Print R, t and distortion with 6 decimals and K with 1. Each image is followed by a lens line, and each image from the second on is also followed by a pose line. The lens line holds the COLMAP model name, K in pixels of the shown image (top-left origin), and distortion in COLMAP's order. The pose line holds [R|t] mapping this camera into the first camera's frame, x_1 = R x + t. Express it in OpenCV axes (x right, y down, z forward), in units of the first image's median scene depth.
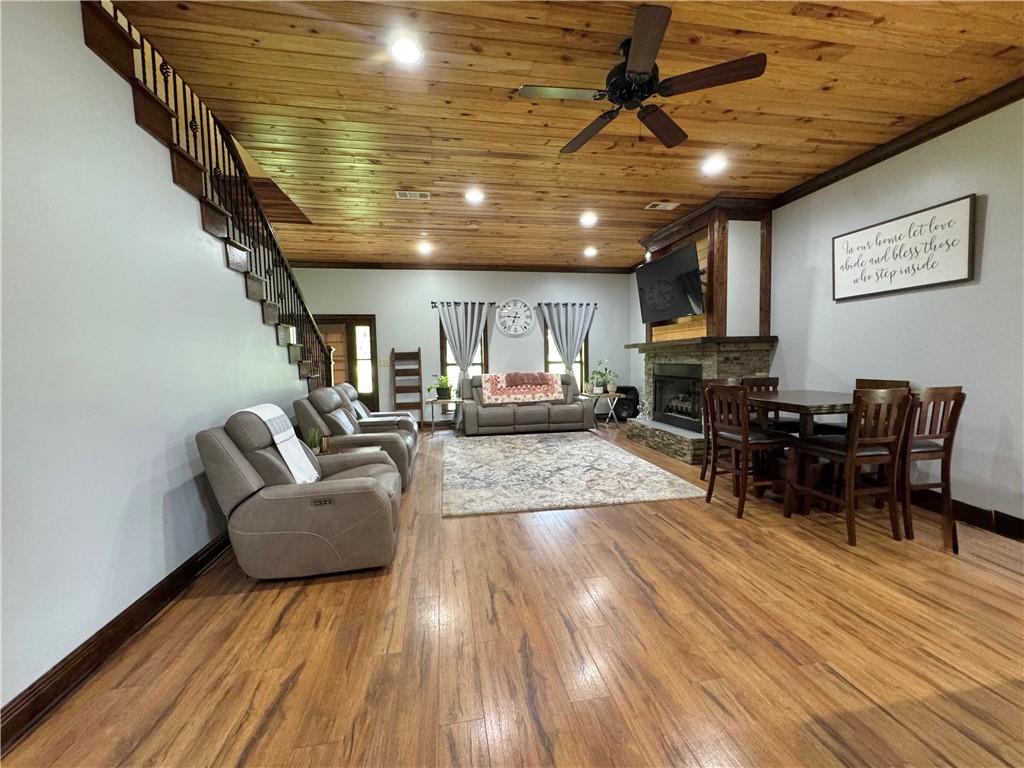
lens RADIAL K [[408.0, 0, 512.0], [0, 408.0, 384.0], [0, 0, 1]] dist [0.002399, 0.000375]
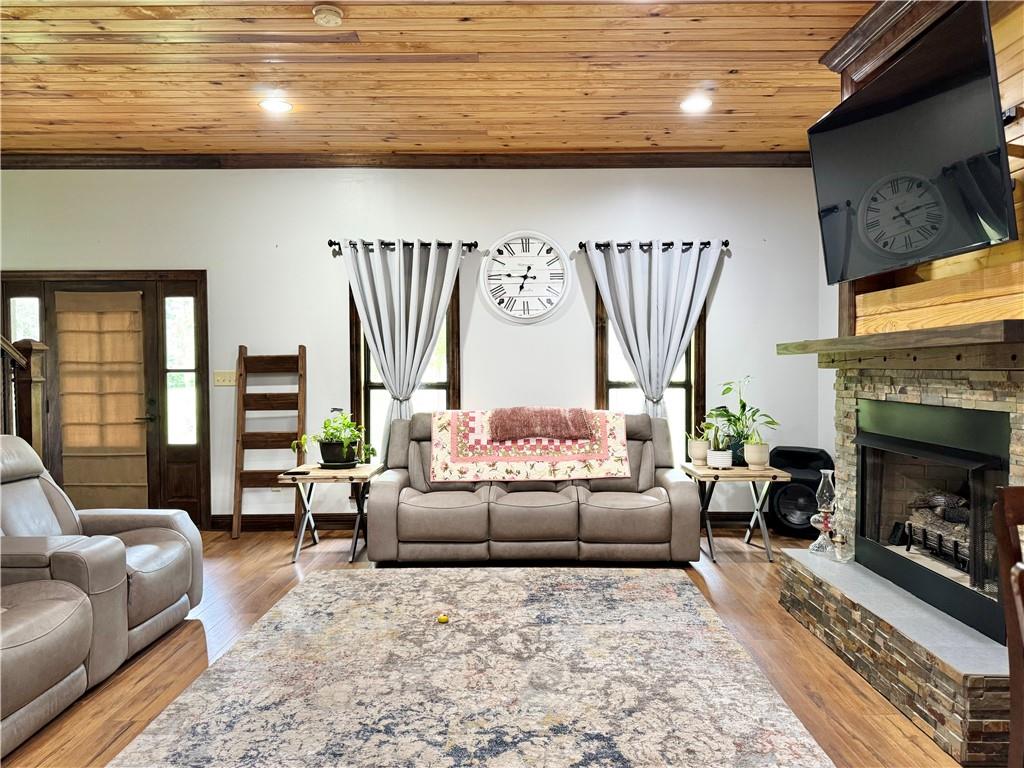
lens RADIAL K [[720.4, 0, 512.0], [0, 720.4, 384.0], [0, 0, 1]] dist [0.118042, -0.167026]
pose [[0.984988, 0.018553, -0.171623, 0.133646], [-0.024390, 0.999191, -0.031966, -0.028888], [0.170891, 0.035672, 0.984644, 0.271936]]
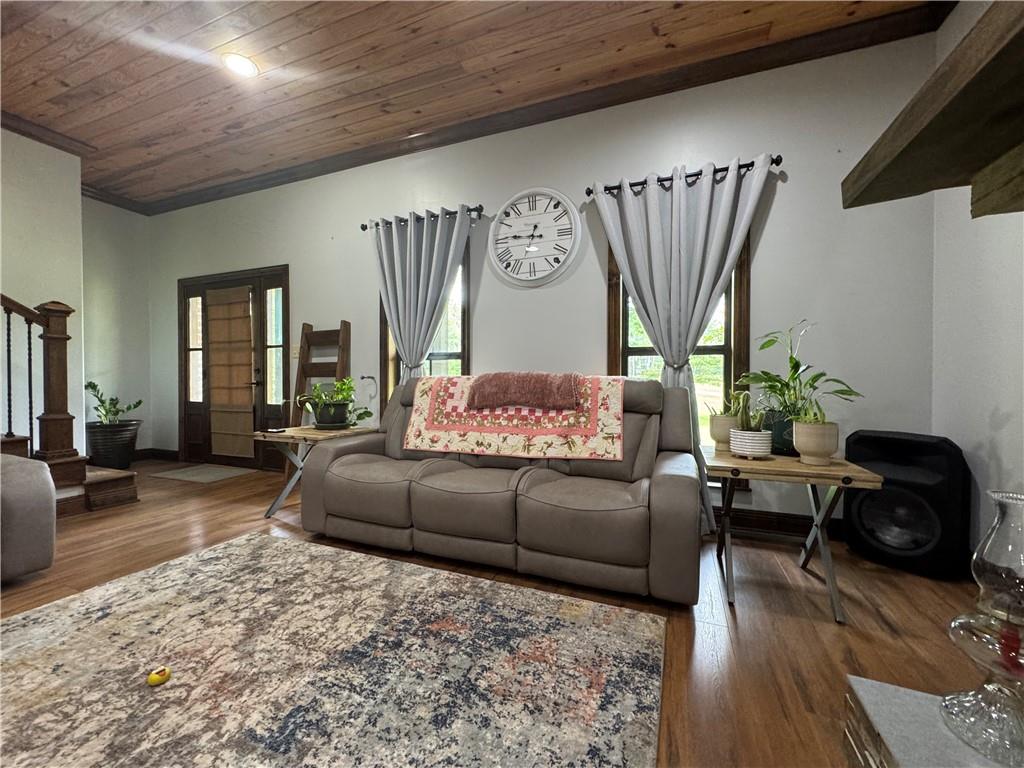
lens RADIAL K [[409.4, 0, 512.0], [0, 409.4, 384.0], [0, 0, 1]] dist [-0.003901, 0.000344]
pose [[0.853557, 0.025295, -0.520386, 0.216513], [-0.049261, 0.998264, -0.032275, -0.005965], [0.518666, 0.053184, 0.853321, 0.692895]]
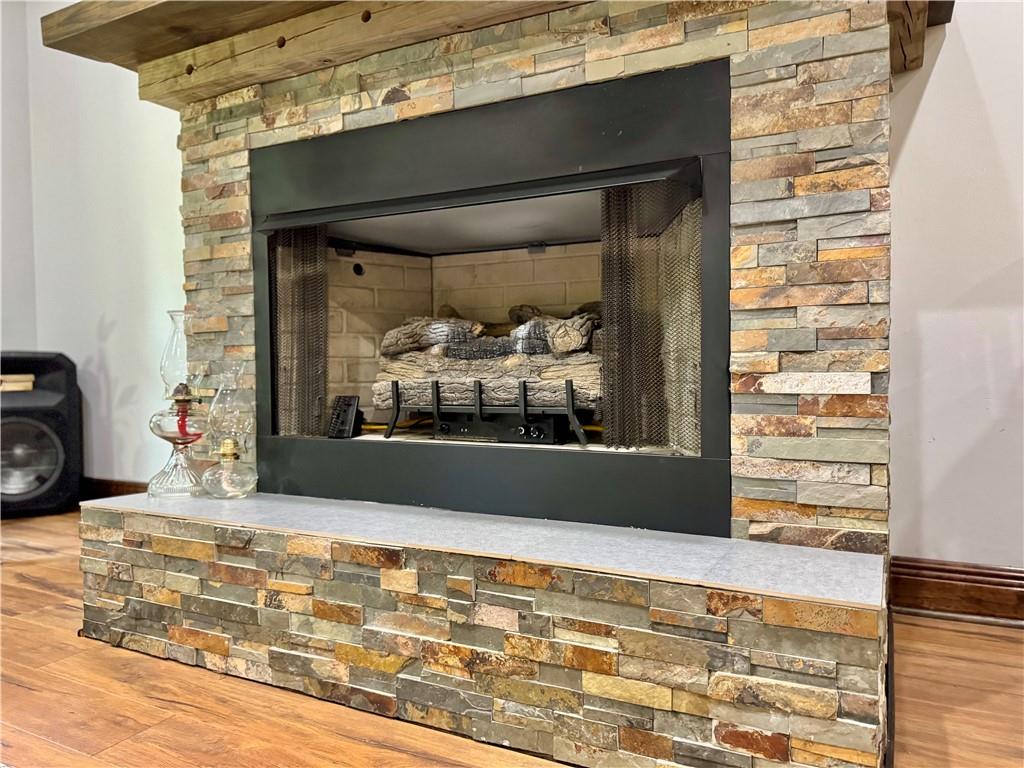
lens RADIAL K [[764.2, 0, 512.0], [0, 764.2, 384.0], [0, 0, 1]] dist [0.002505, -0.000508]
pose [[0.619051, -0.010452, 0.785281, 0.137056], [0.046721, 0.998631, -0.023540, 0.046997], [-0.783959, 0.051261, 0.618692, 0.599213]]
